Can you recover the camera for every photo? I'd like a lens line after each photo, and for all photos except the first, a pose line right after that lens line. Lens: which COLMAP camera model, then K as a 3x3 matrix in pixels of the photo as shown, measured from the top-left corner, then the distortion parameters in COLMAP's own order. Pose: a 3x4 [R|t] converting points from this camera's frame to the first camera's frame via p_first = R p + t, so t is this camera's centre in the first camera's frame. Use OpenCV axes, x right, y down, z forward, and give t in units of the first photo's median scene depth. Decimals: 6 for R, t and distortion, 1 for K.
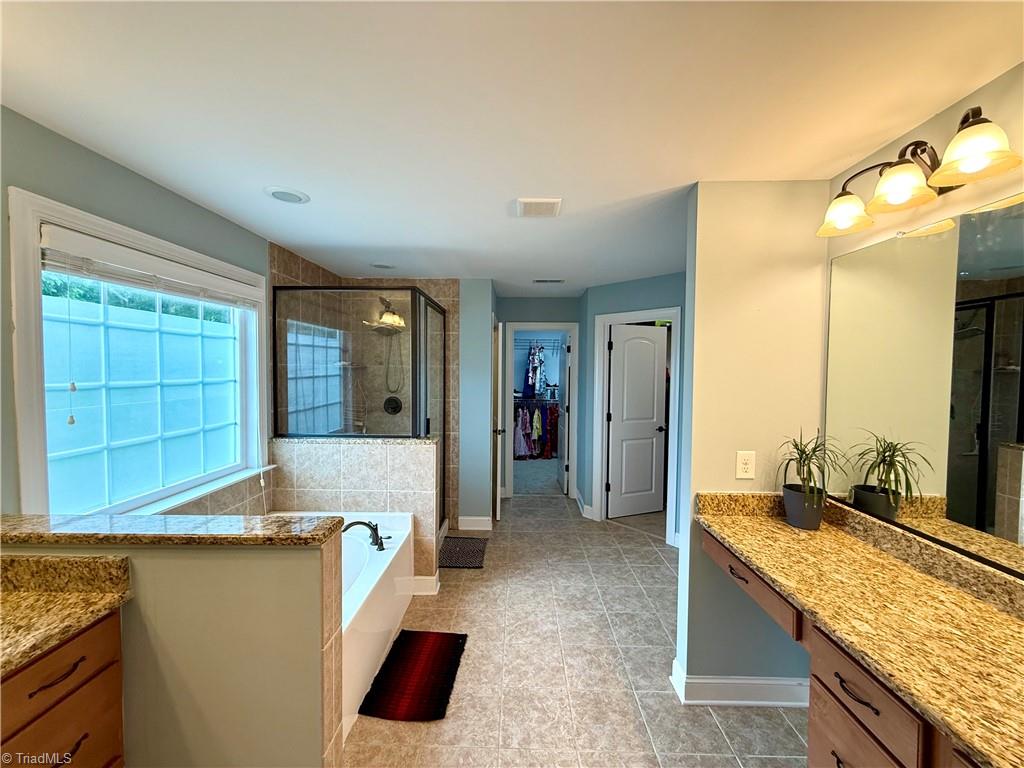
lens RADIAL K [[408.8, 0, 514.1], [0, 408.8, 381.3], [0, 0, 1]] dist [-0.002002, -0.000133]
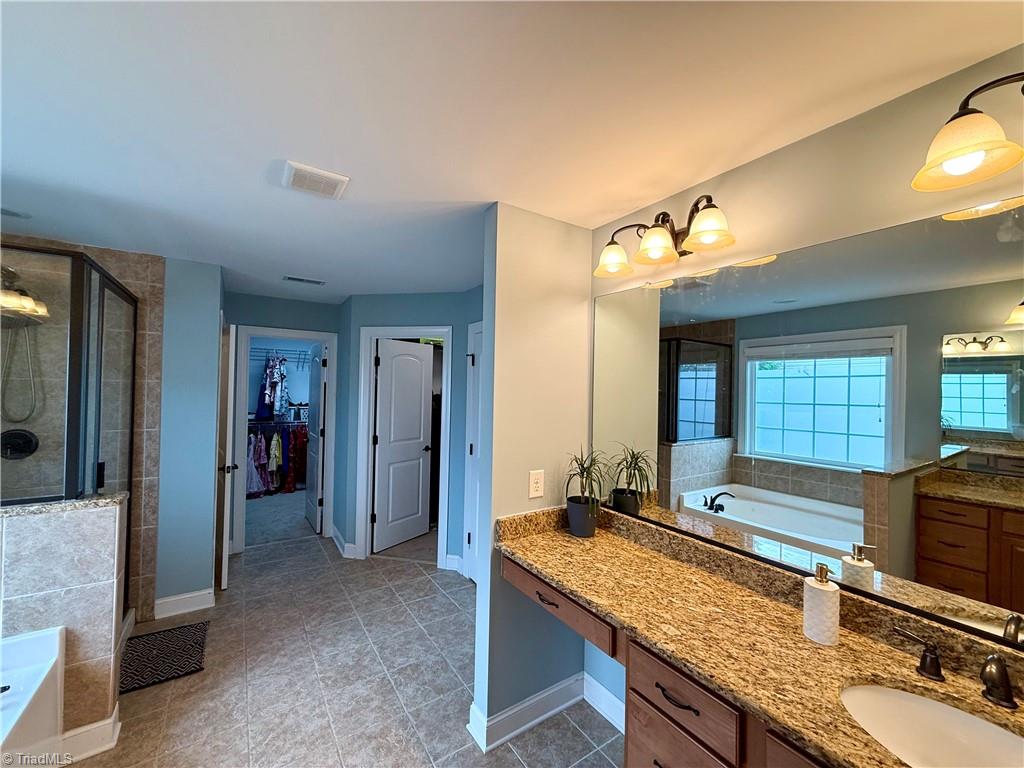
lens RADIAL K [[408.8, 0, 515.7], [0, 408.8, 382.5], [0, 0, 1]] dist [-0.002002, -0.000133]
pose [[0.822816, 0.016873, 0.568057, -0.058509], [0.003959, 0.999365, -0.035417, -0.012936], [-0.568294, 0.031391, 0.822226, 0.147889]]
